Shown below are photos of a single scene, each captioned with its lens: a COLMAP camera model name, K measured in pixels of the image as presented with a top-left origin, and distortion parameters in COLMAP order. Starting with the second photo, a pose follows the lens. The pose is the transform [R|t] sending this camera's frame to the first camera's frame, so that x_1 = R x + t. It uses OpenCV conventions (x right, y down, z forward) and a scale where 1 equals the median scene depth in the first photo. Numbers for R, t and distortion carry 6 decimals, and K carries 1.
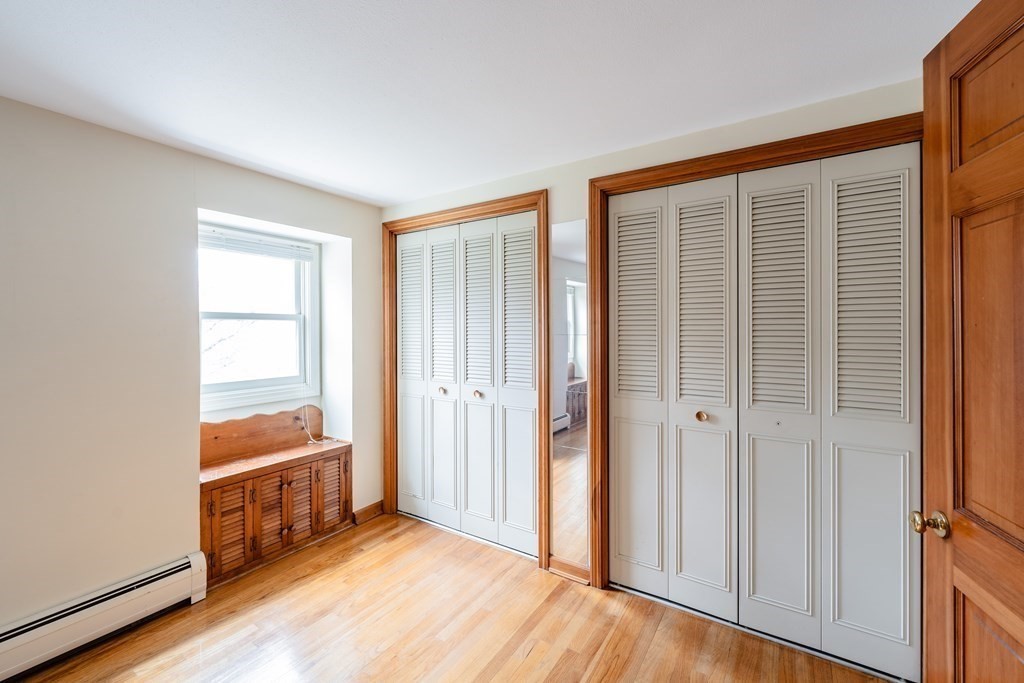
lens RADIAL K [[426.7, 0, 506.2], [0, 426.7, 335.1], [0, 0, 1]] dist [-0.000155, -0.001463]
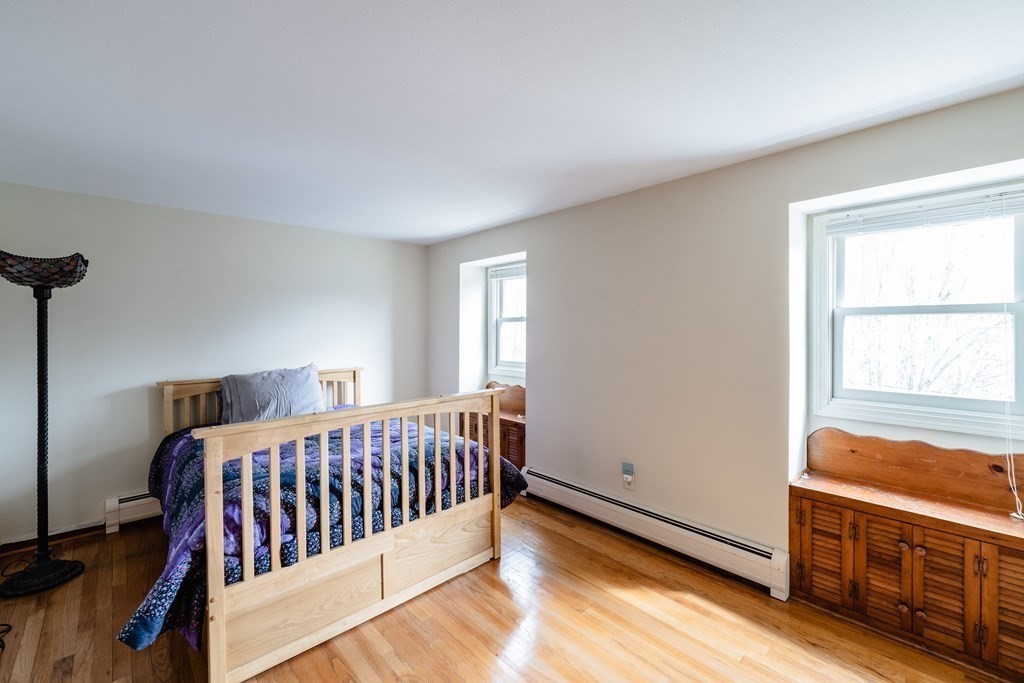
lens RADIAL K [[426.7, 0, 505.8], [0, 426.7, 331.6], [0, 0, 1]] dist [-0.000155, -0.001463]
pose [[-0.240594, 0.011232, -0.970561, 0.364906], [-0.010096, 0.999850, 0.014074, -0.010163], [0.970573, 0.013184, -0.240444, 0.562136]]
